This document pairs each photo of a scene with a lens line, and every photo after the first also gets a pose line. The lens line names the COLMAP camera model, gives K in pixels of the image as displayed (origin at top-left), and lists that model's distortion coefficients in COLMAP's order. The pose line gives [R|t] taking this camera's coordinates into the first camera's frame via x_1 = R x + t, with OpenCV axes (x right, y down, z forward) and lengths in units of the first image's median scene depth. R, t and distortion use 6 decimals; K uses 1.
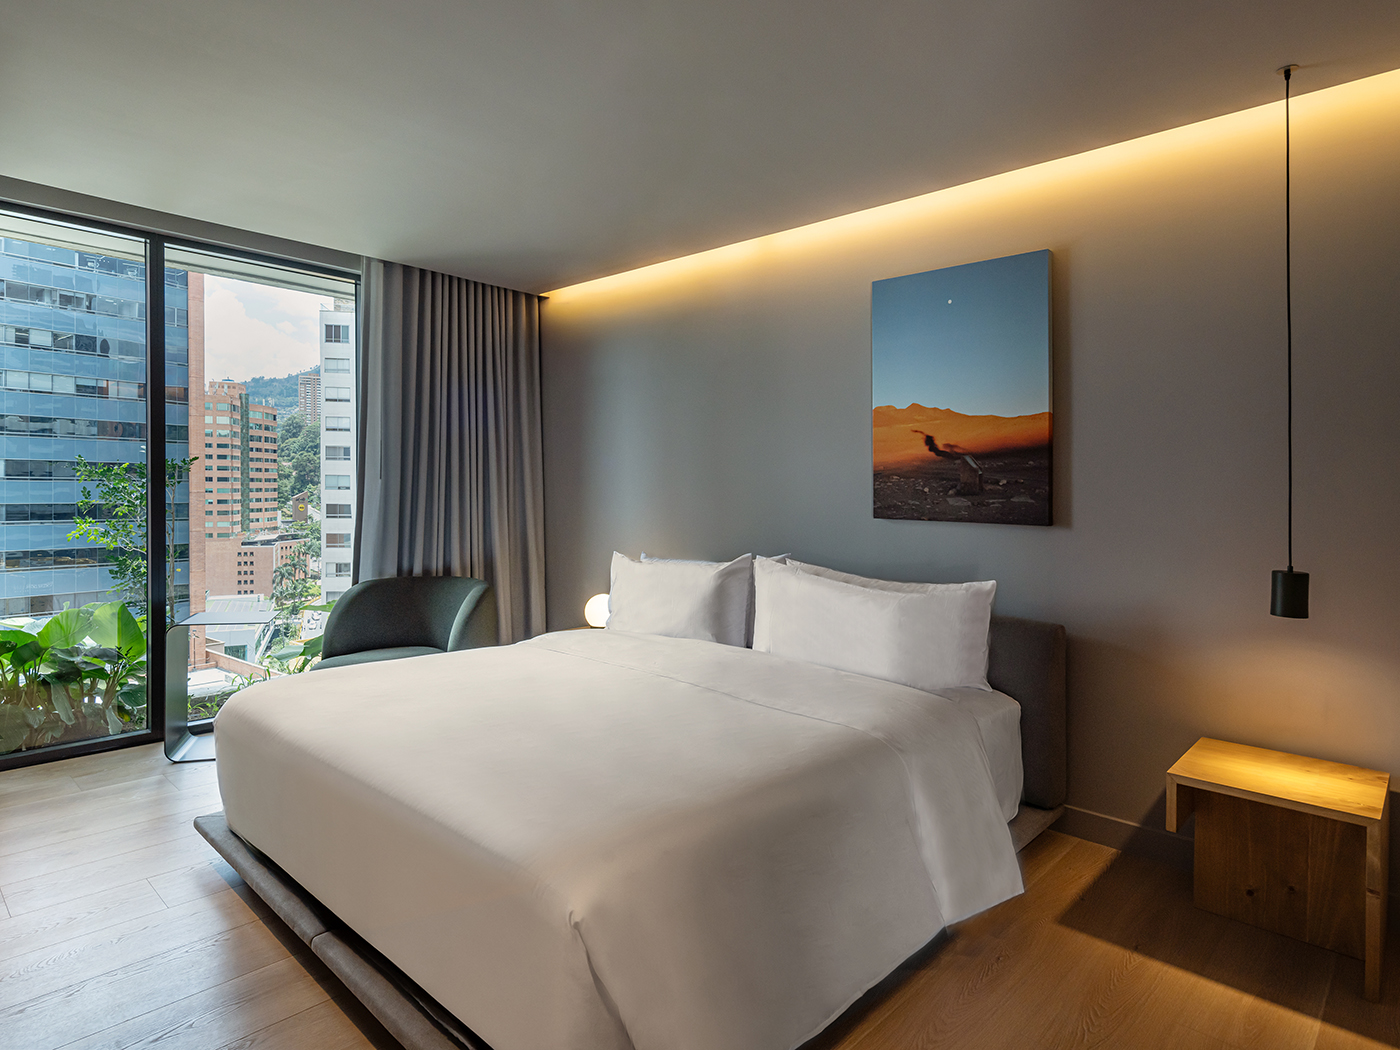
lens RADIAL K [[784.4, 0, 699.9], [0, 784.4, 490.2], [0, 0, 1]] dist [0.000267, 0.000016]
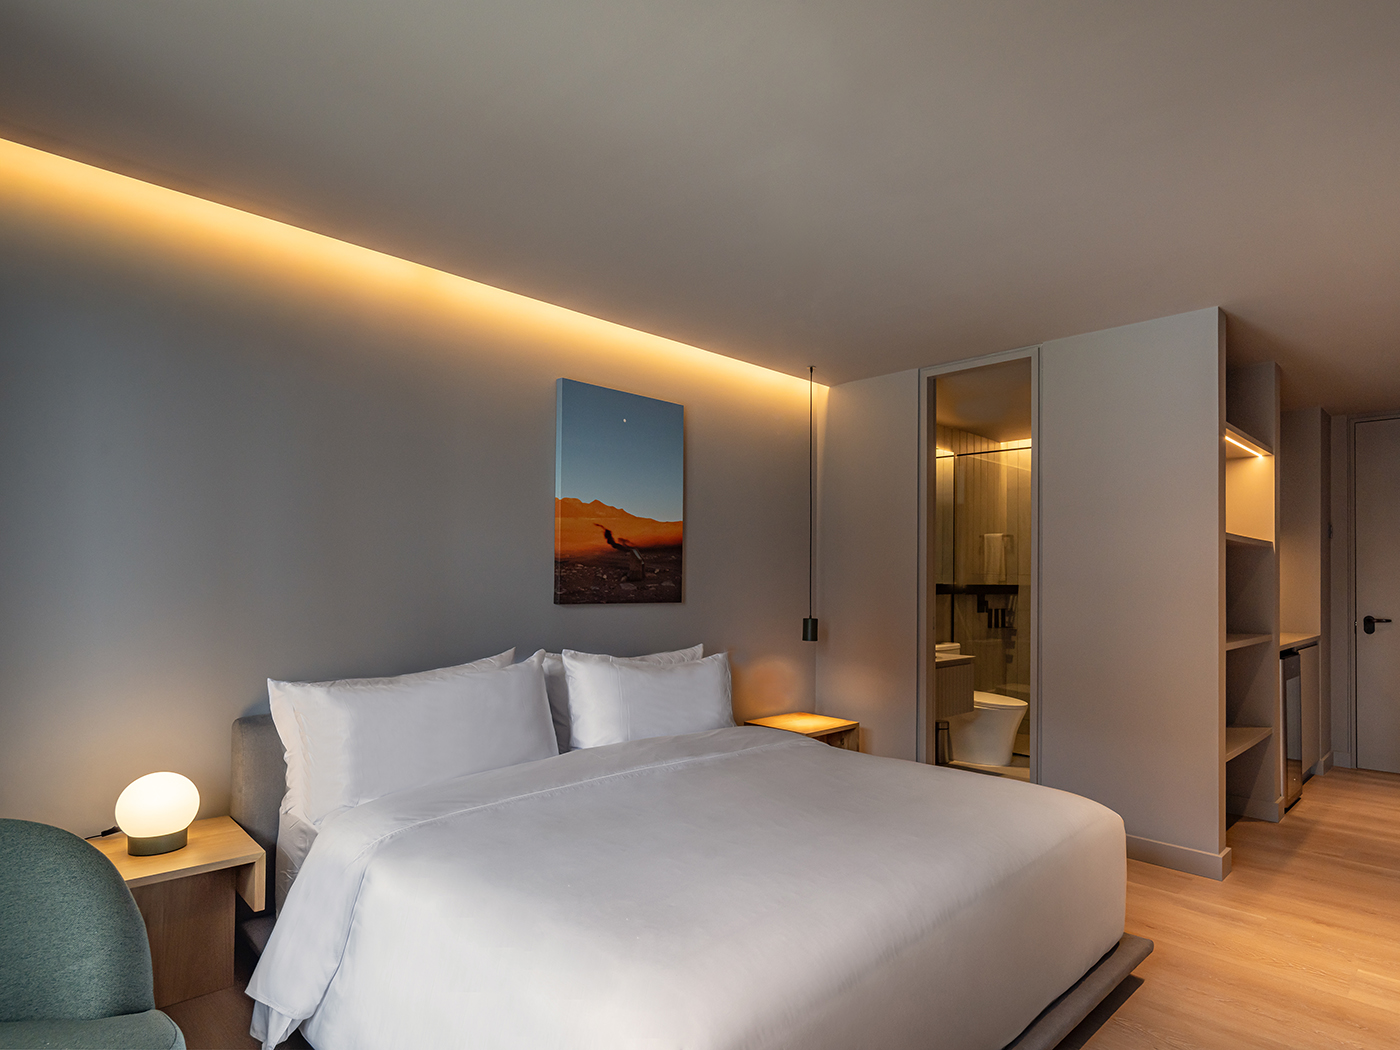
lens RADIAL K [[797.6, 0, 700.2], [0, 797.6, 549.3], [0, 0, 1]] dist [0.000069, 0.000000]
pose [[0.037212, 0.020796, 0.999091, -0.882543], [-0.011248, 0.999729, -0.020391, -0.018707], [-0.999244, -0.010479, 0.037436, 0.823423]]
